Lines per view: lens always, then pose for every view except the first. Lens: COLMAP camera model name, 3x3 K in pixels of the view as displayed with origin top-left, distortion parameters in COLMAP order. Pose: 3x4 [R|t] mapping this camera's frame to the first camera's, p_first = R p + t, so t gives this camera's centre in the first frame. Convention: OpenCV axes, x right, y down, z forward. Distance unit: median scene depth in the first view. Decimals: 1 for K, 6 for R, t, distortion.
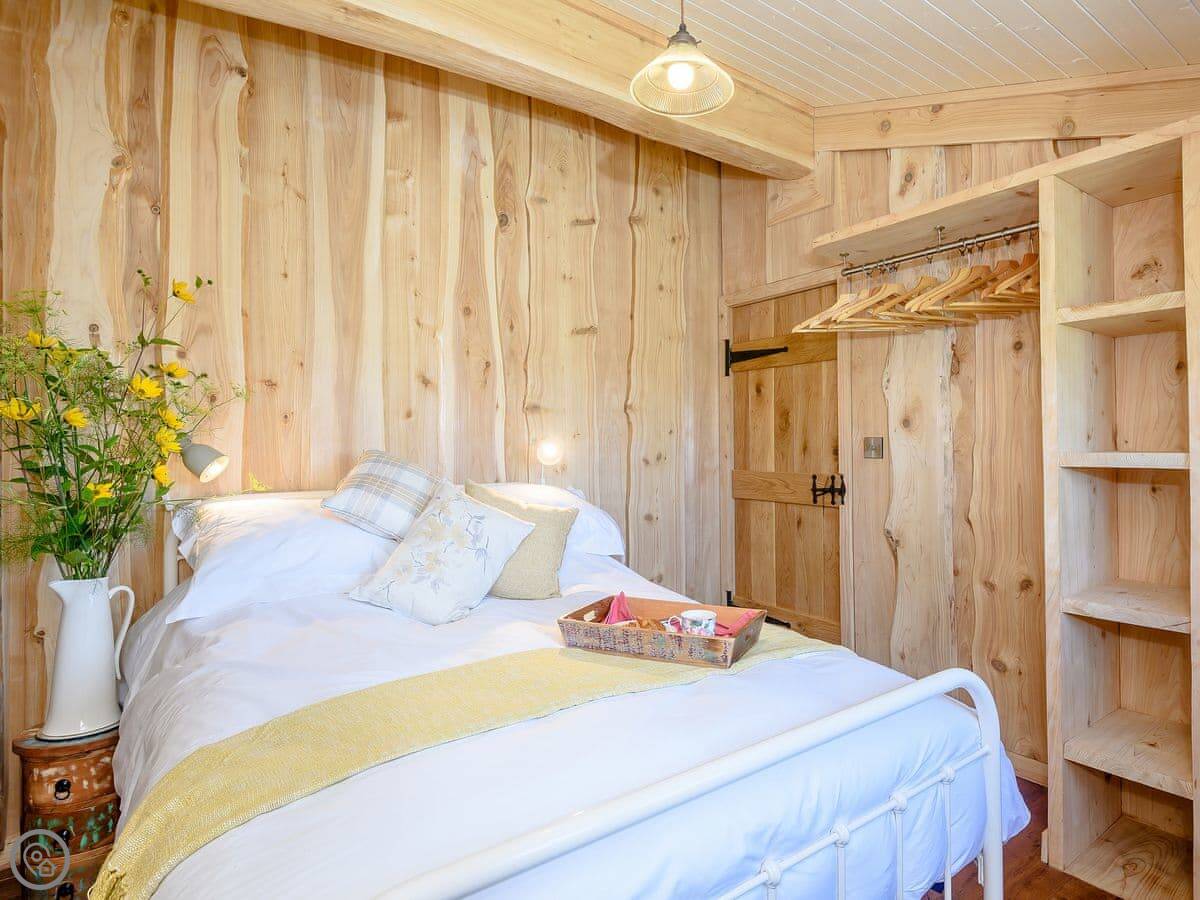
lens RADIAL K [[668.2, 0, 600.0], [0, 668.2, 450.0], [0, 0, 1]] dist [0.003196, -0.004284]
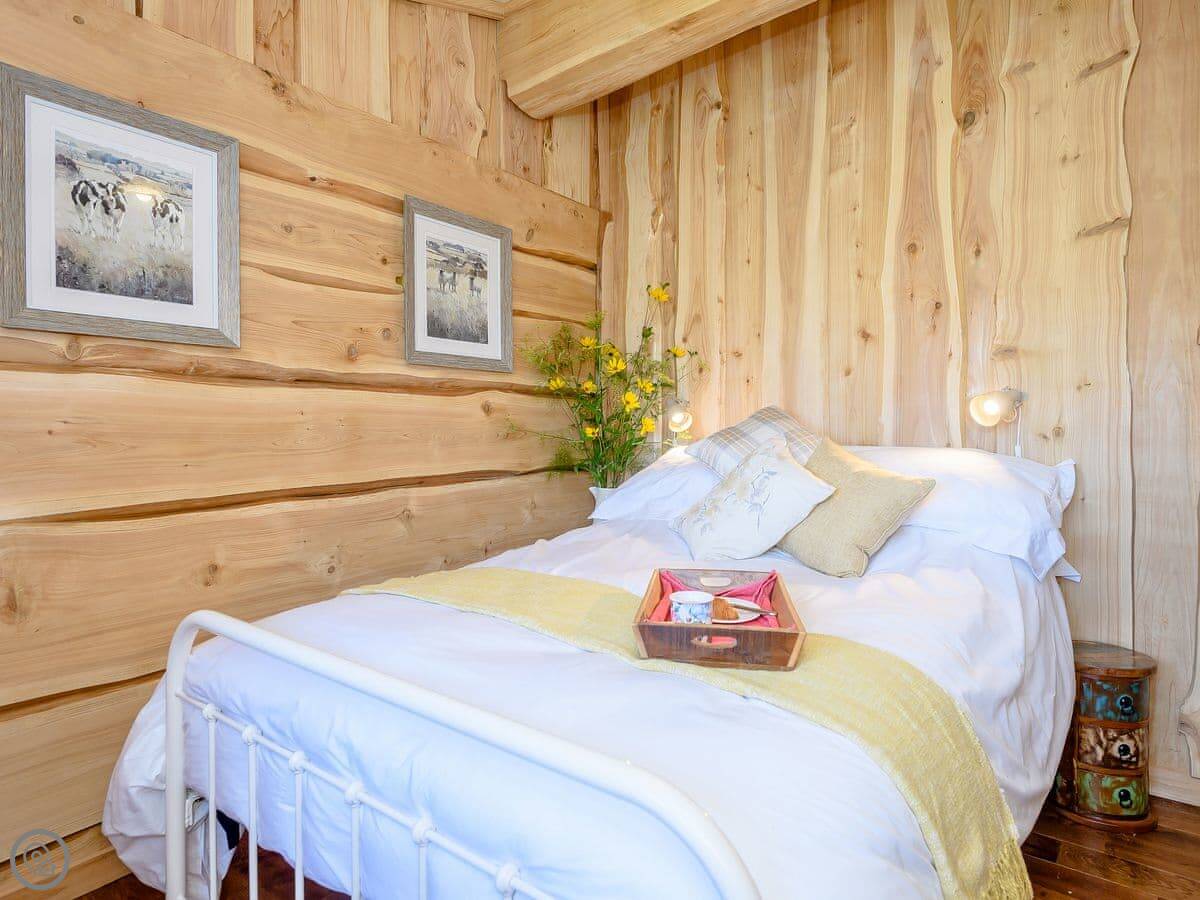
lens RADIAL K [[668.2, 0, 600.0], [0, 668.2, 450.0], [0, 0, 1]] dist [0.003196, -0.004284]
pose [[0.307898, 0.041826, -0.950500, 0.534214], [-0.004582, 0.999087, 0.042479, 0.020626], [0.951408, -0.008724, 0.307808, 0.354222]]
